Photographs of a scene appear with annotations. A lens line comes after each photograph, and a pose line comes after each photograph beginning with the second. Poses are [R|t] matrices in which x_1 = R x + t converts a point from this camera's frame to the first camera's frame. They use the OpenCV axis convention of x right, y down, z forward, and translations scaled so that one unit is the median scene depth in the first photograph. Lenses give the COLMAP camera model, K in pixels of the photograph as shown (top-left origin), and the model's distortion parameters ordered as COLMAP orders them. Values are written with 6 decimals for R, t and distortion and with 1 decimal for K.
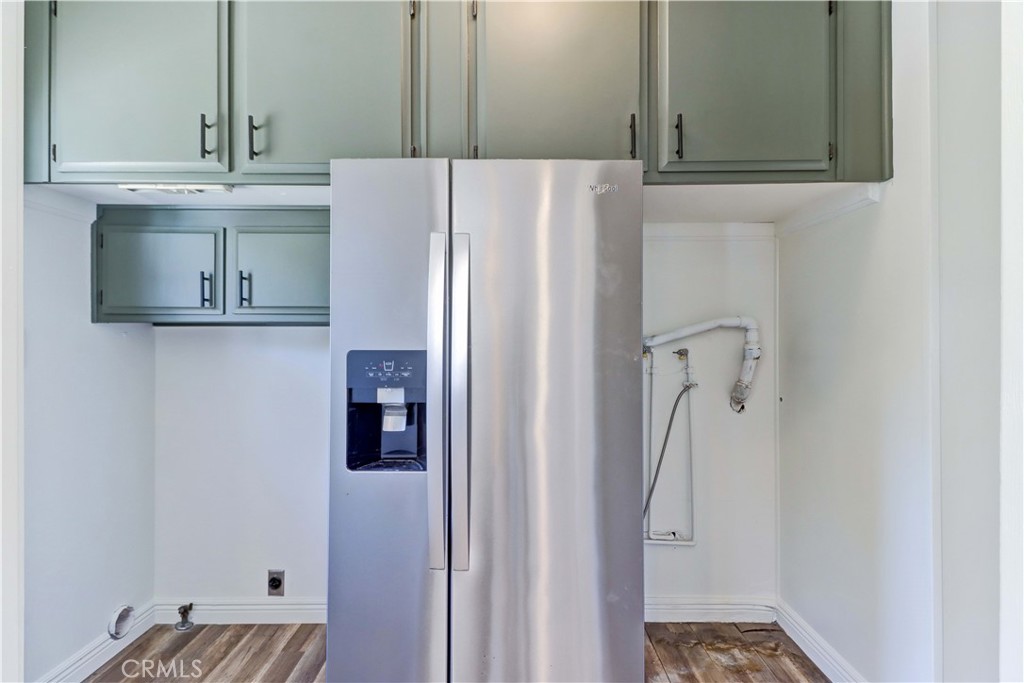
lens RADIAL K [[474.2, 0, 512.9], [0, 474.2, 341.7], [0, 0, 1]] dist [0.008606, -0.003963]
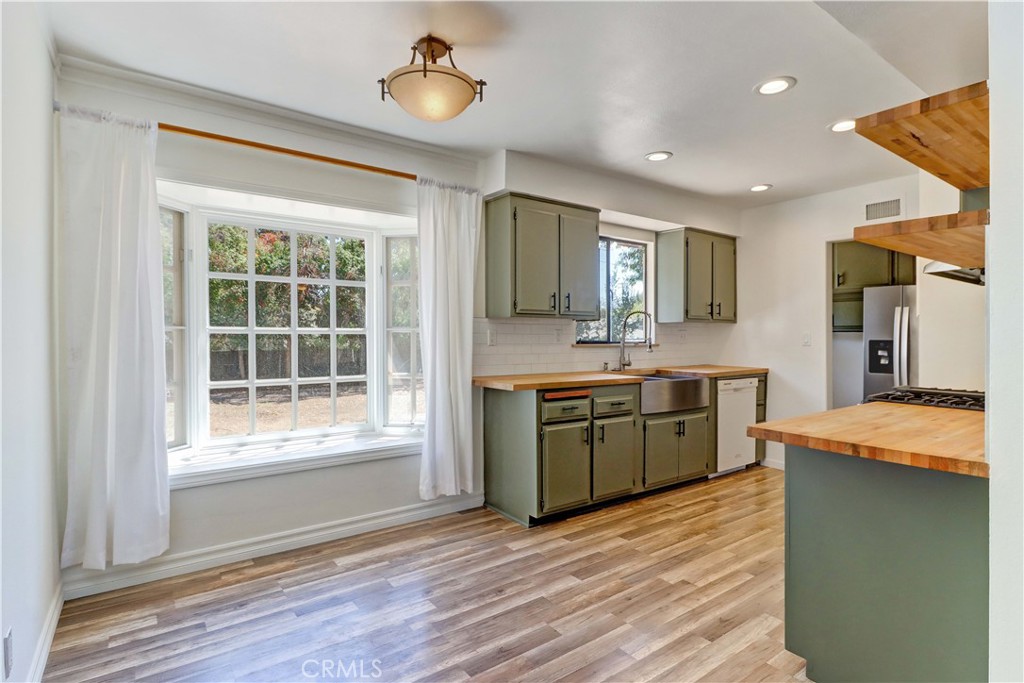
lens RADIAL K [[515.4, 0, 513.5], [0, 515.4, 339.4], [0, 0, 1]] dist [-0.000636, -0.000706]
pose [[0.578288, 0.008701, -0.815786, 1.264413], [0.003388, 0.999909, 0.013067, -0.048129], [0.815825, -0.010321, 0.578206, -3.417077]]
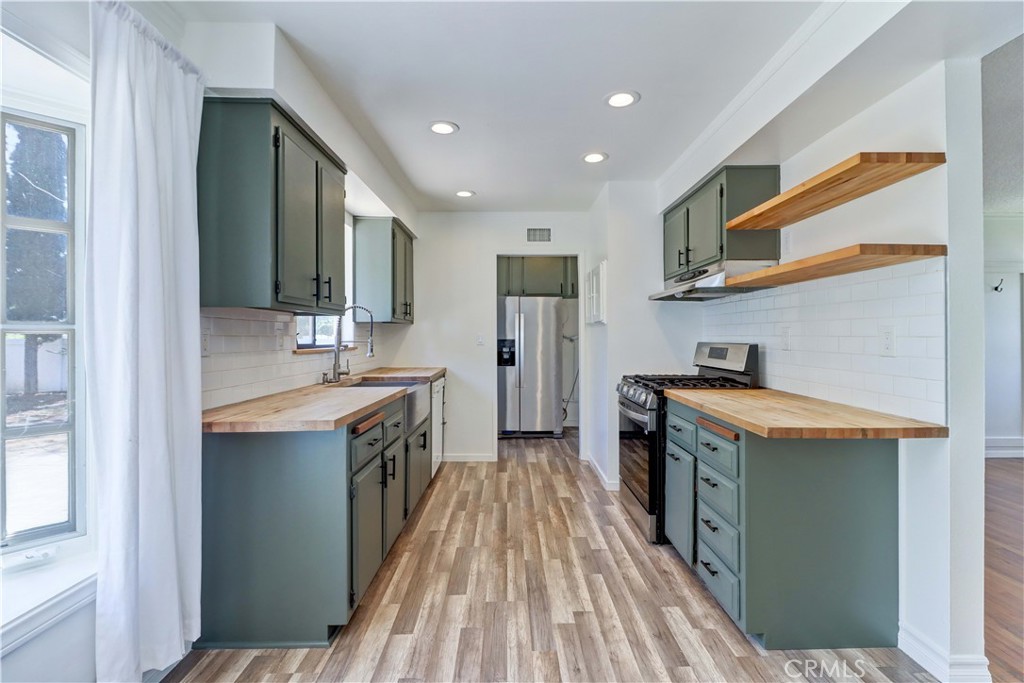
lens RADIAL K [[474.2, 0, 516.1], [0, 474.2, 333.7], [0, 0, 1]] dist [0.008606, -0.003963]
pose [[0.999933, -0.003038, 0.011190, -0.206001], [0.002991, 0.999987, 0.004168, -0.053061], [-0.011203, -0.004134, 0.999929, -3.364402]]
